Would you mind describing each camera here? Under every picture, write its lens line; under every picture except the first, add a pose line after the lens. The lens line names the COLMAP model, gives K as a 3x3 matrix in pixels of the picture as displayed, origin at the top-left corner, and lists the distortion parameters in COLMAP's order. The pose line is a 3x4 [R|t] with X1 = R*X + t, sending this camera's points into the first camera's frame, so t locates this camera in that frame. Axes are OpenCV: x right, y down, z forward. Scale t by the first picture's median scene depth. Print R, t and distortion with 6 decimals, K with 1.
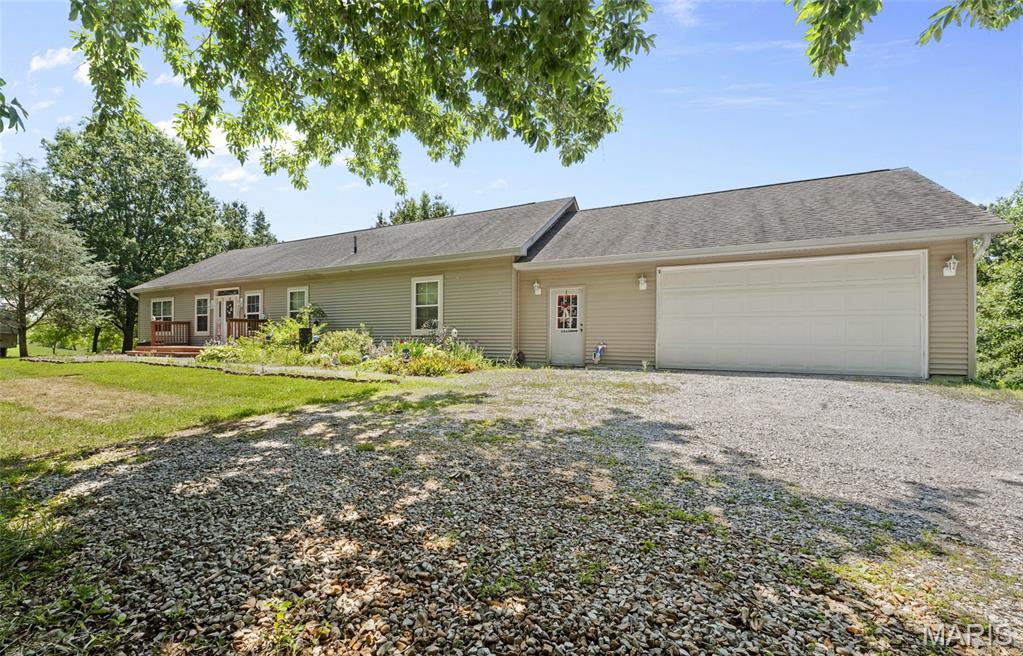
lens RADIAL K [[458.6, 0, 511.5], [0, 458.6, 328.0], [0, 0, 1]] dist [-0.034586, -0.000077]
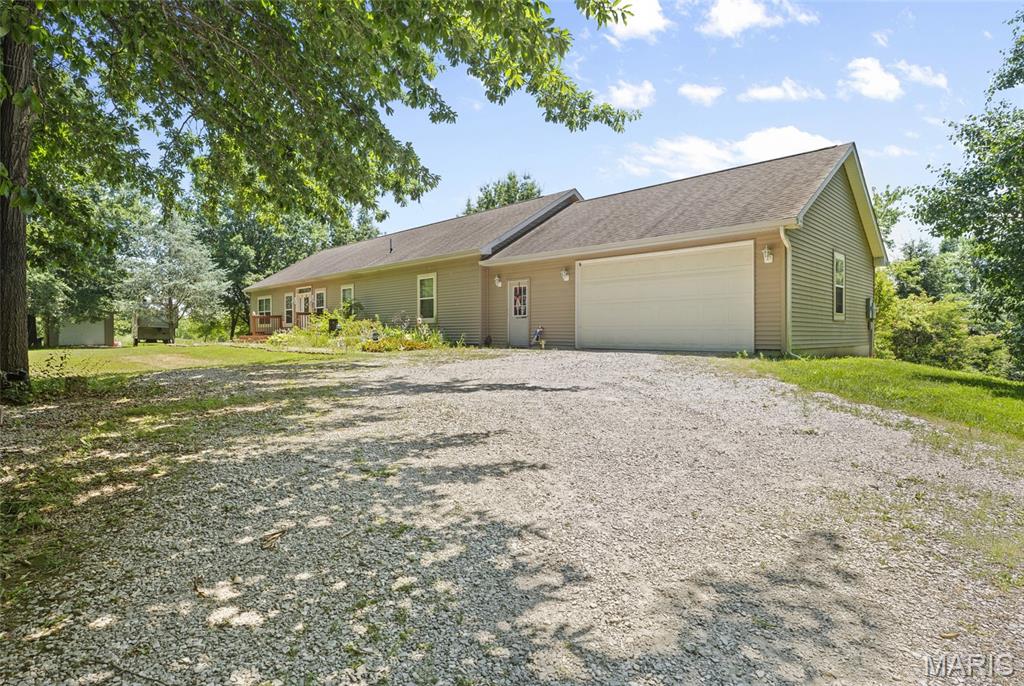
lens RADIAL K [[547.0, 0, 512.0], [0, 547.0, 343.0], [0, 0, 1]] dist [-0.057102, -0.000132]
pose [[0.954165, -0.004423, -0.299247, 0.466594], [0.019550, 0.998676, 0.047577, 0.004770], [0.298641, -0.051247, 0.952989, -0.310425]]
